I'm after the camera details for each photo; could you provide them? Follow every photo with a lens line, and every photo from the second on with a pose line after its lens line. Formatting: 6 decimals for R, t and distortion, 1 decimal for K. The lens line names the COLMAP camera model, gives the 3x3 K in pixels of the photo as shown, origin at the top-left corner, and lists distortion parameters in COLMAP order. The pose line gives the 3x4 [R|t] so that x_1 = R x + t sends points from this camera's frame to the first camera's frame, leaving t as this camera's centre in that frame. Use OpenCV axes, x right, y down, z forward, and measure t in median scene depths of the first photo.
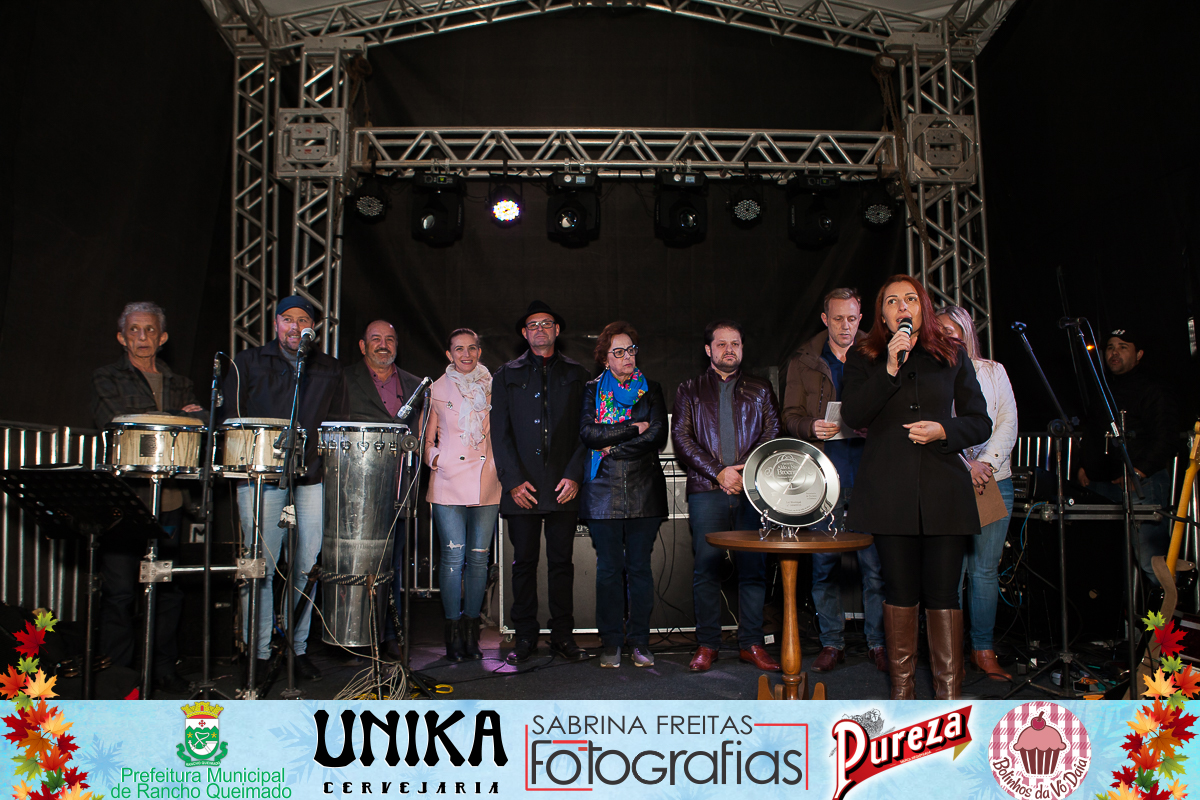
lens RADIAL K [[839.5, 0, 599.1], [0, 839.5, 404.9], [0, 0, 1]] dist [-0.072529, 0.032239]
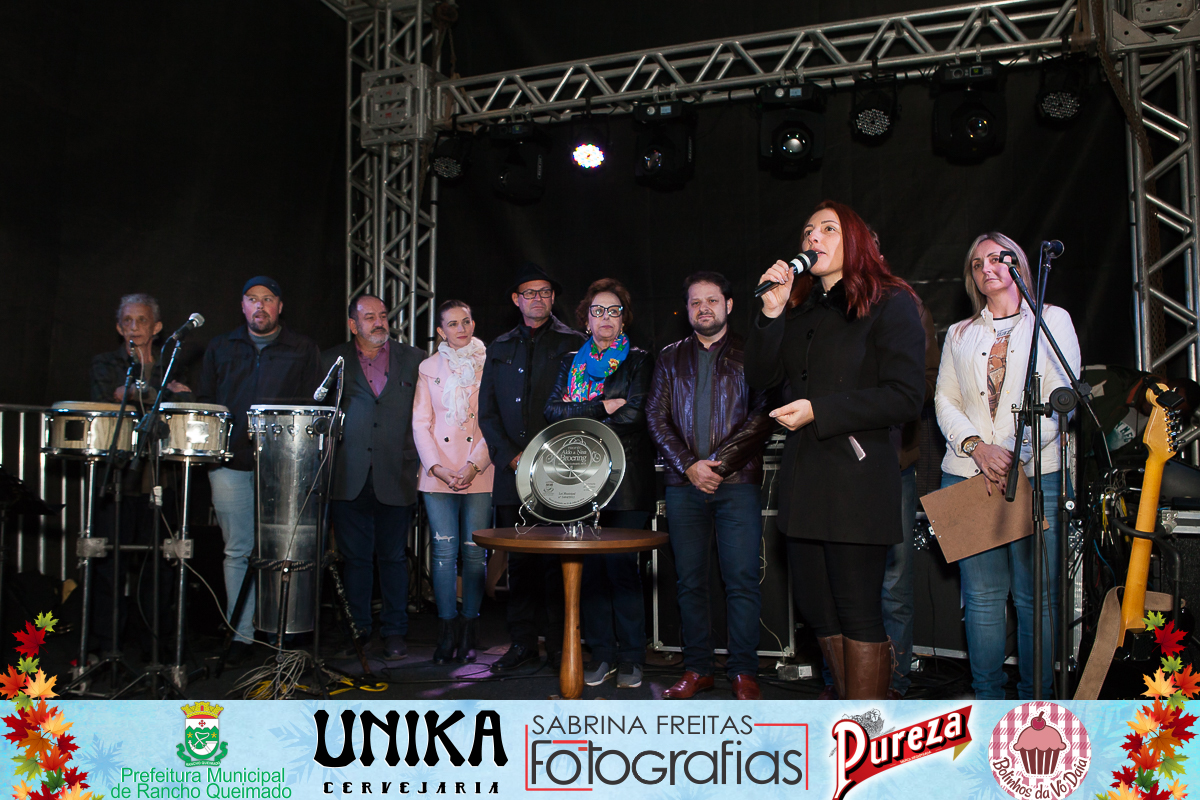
lens RADIAL K [[1028.1, 0, 575.3], [0, 1028.1, 375.4], [0, 0, 1]] dist [-0.035250, -0.011069]
pose [[0.916163, -0.023359, -0.400125, 0.384109], [0.024365, 0.999700, -0.002573, -0.002724], [0.400065, -0.007392, 0.916457, 0.019039]]
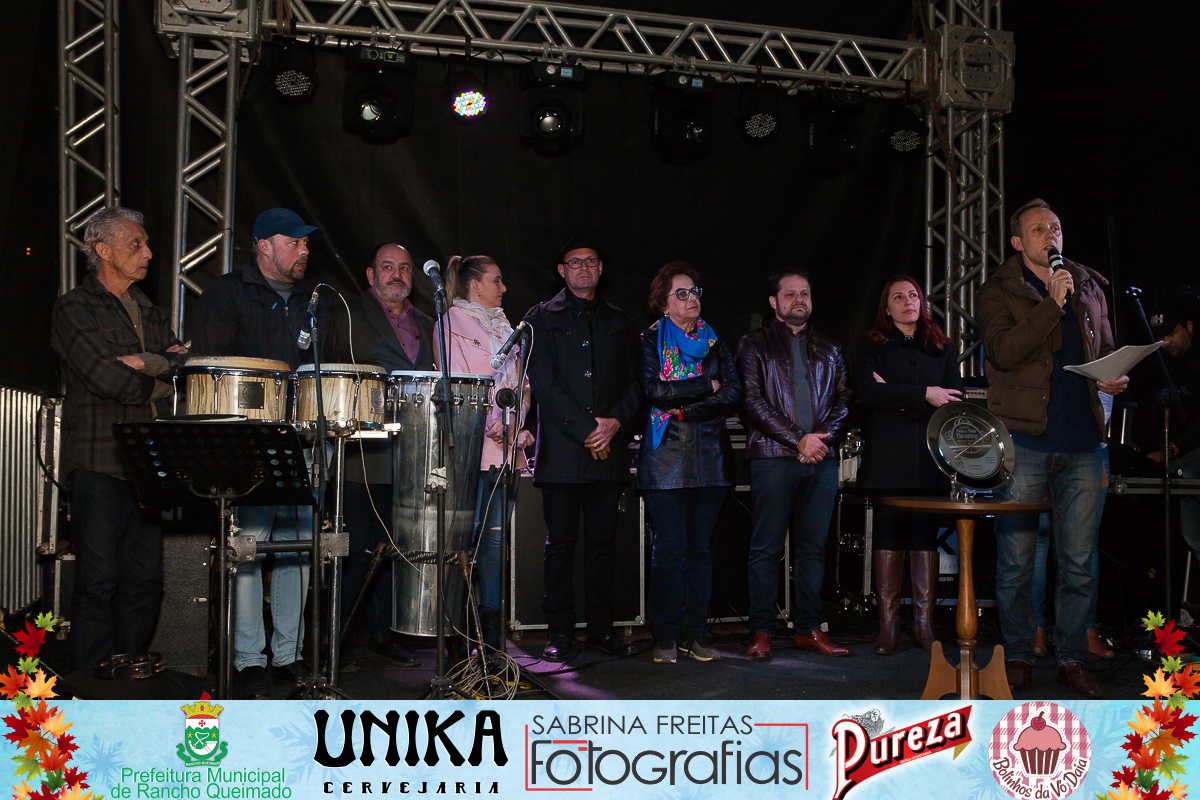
lens RADIAL K [[1196.9, 0, 594.7], [0, 1196.9, 407.2], [0, 0, 1]] dist [-0.030077, 0.000000]
pose [[0.973244, 0.020546, 0.228852, -0.318303], [-0.030992, 0.998631, 0.042145, 0.000459], [-0.227673, -0.048110, 0.972548, -0.164023]]
